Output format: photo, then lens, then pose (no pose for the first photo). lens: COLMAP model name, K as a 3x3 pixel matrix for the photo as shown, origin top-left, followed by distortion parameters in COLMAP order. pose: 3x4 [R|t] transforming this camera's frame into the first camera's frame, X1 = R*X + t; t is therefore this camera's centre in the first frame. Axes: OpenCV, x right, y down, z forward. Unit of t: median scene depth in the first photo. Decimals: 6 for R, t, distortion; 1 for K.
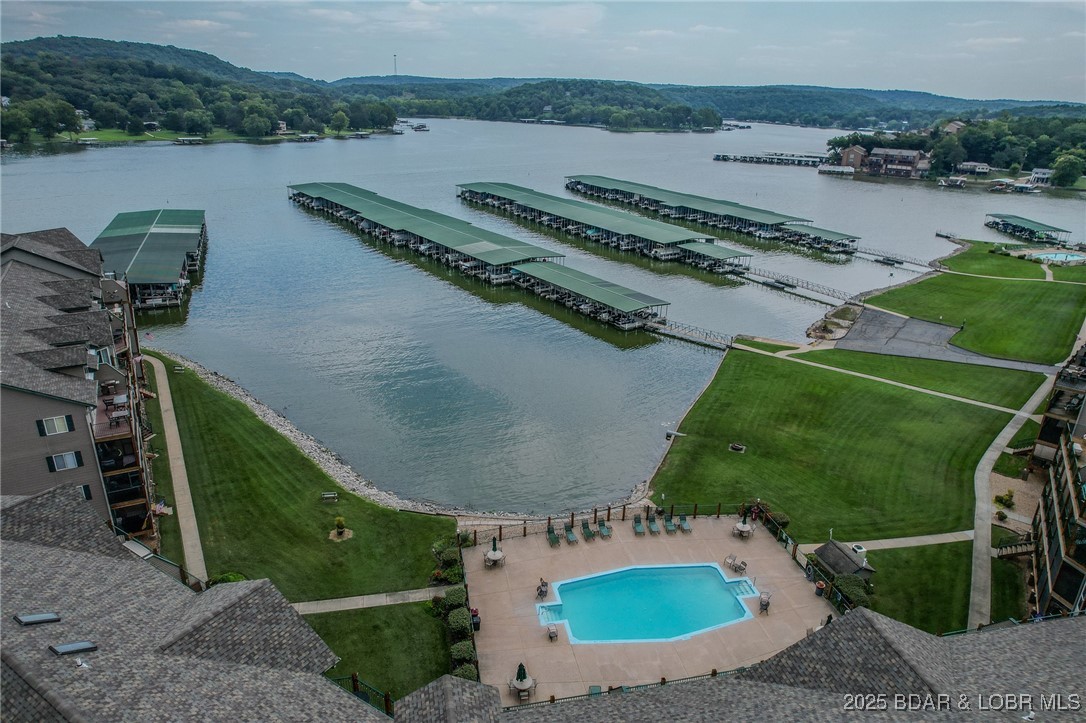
lens RADIAL K [[696.9, 0, 545.0], [0, 696.9, 367.1], [0, 0, 1]] dist [-0.076852, 0.070614]
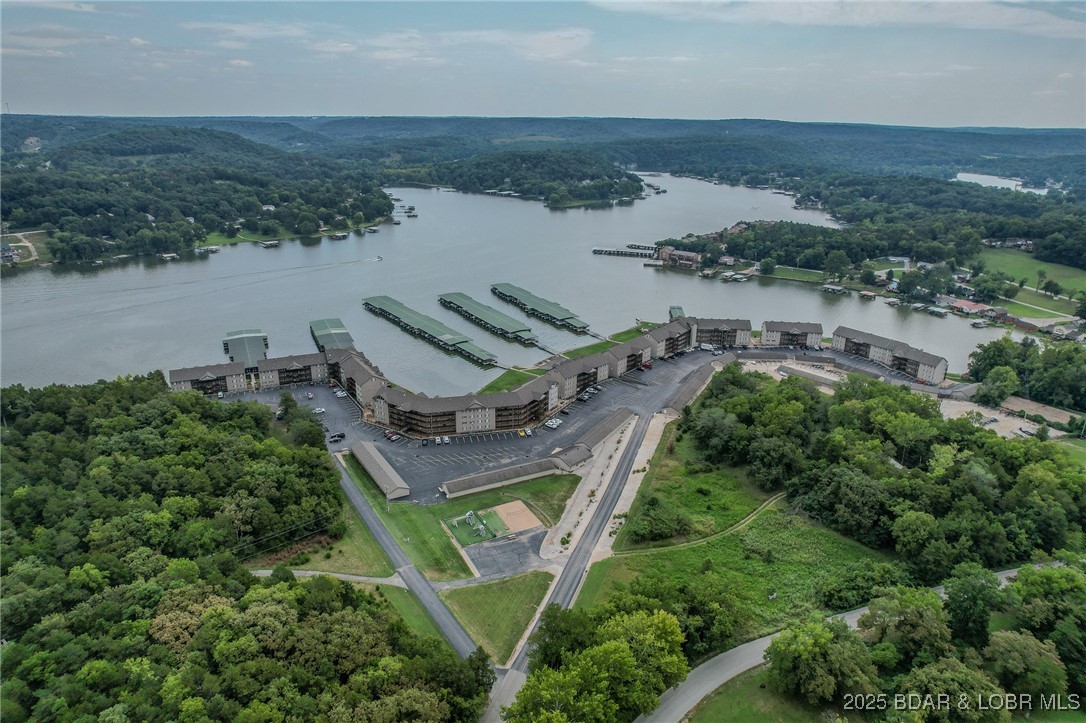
lens RADIAL K [[696.9, 0, 542.9], [0, 696.9, 364.5], [0, 0, 1]] dist [-0.076852, 0.070614]
pose [[0.999554, -0.022306, 0.019870, 0.098373], [0.022866, 0.999335, -0.028414, 0.015920], [-0.019223, 0.028856, 0.999399, -0.752152]]
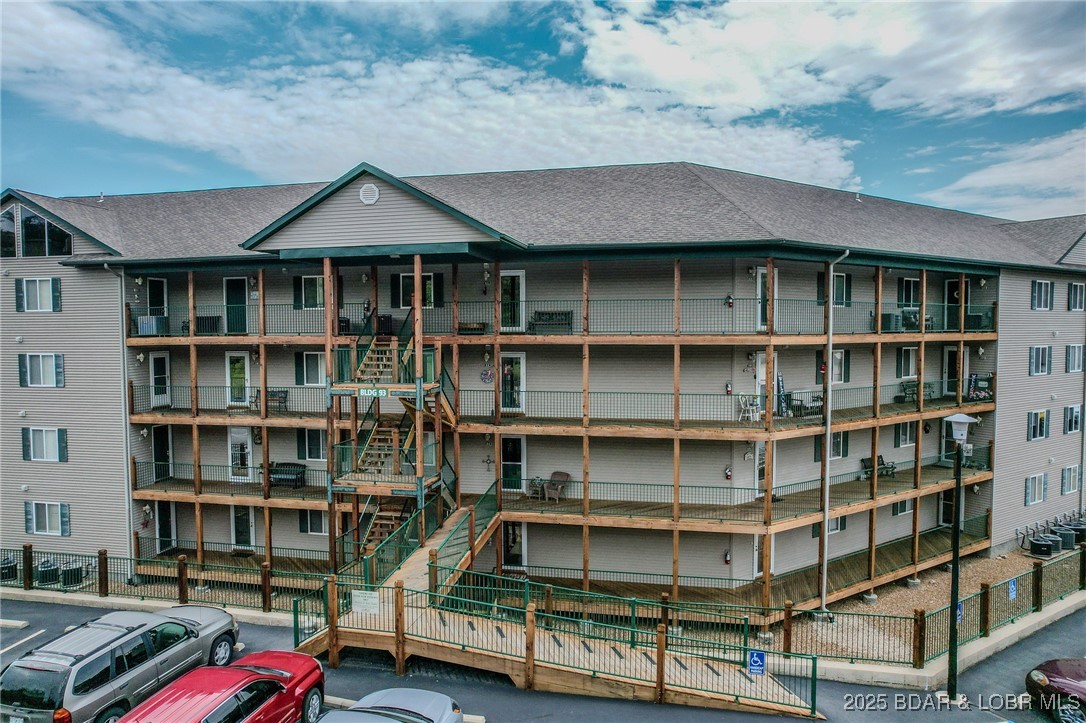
lens RADIAL K [[696.9, 0, 541.1], [0, 696.9, 395.9], [0, 0, 1]] dist [-0.076852, 0.070614]
pose [[0.937226, -0.051225, 0.344940, -0.052198], [0.155973, 0.946273, -0.283266, 0.066812], [-0.311898, 0.319285, 0.894861, -0.010524]]
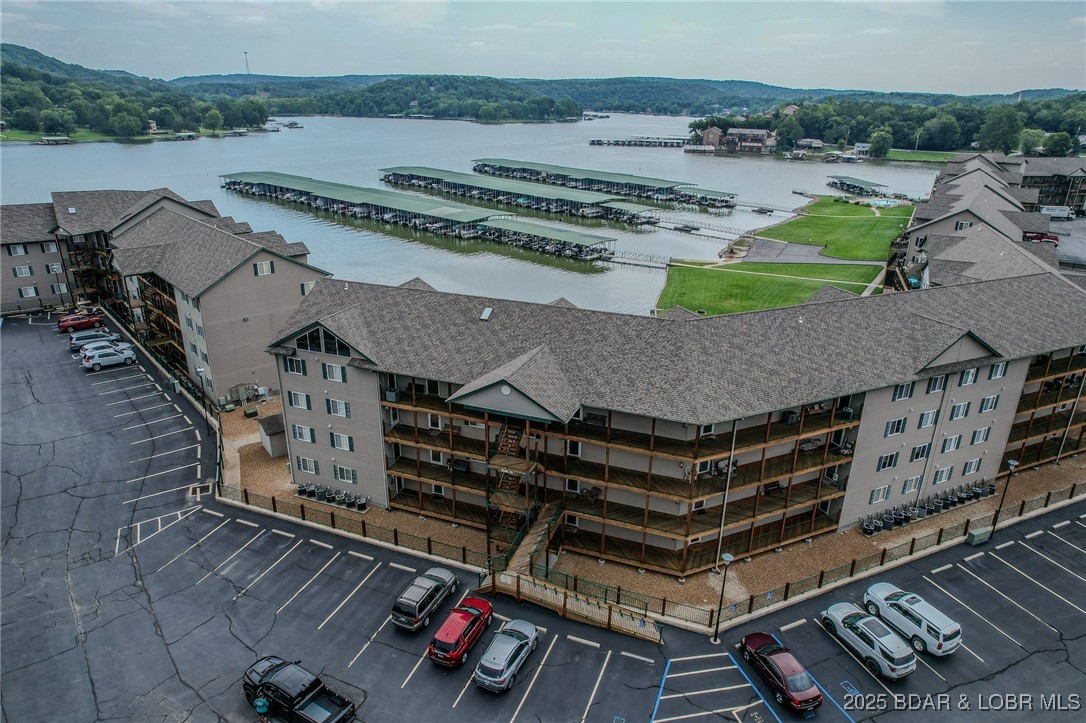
lens RADIAL K [[696.9, 0, 546.4], [0, 696.9, 366.2], [0, 0, 1]] dist [-0.076852, 0.070614]
pose [[0.979710, -0.085954, 0.181054, -0.058647], [0.085101, 0.996294, 0.012489, 0.033577], [-0.181457, 0.003172, 0.983394, -0.071085]]
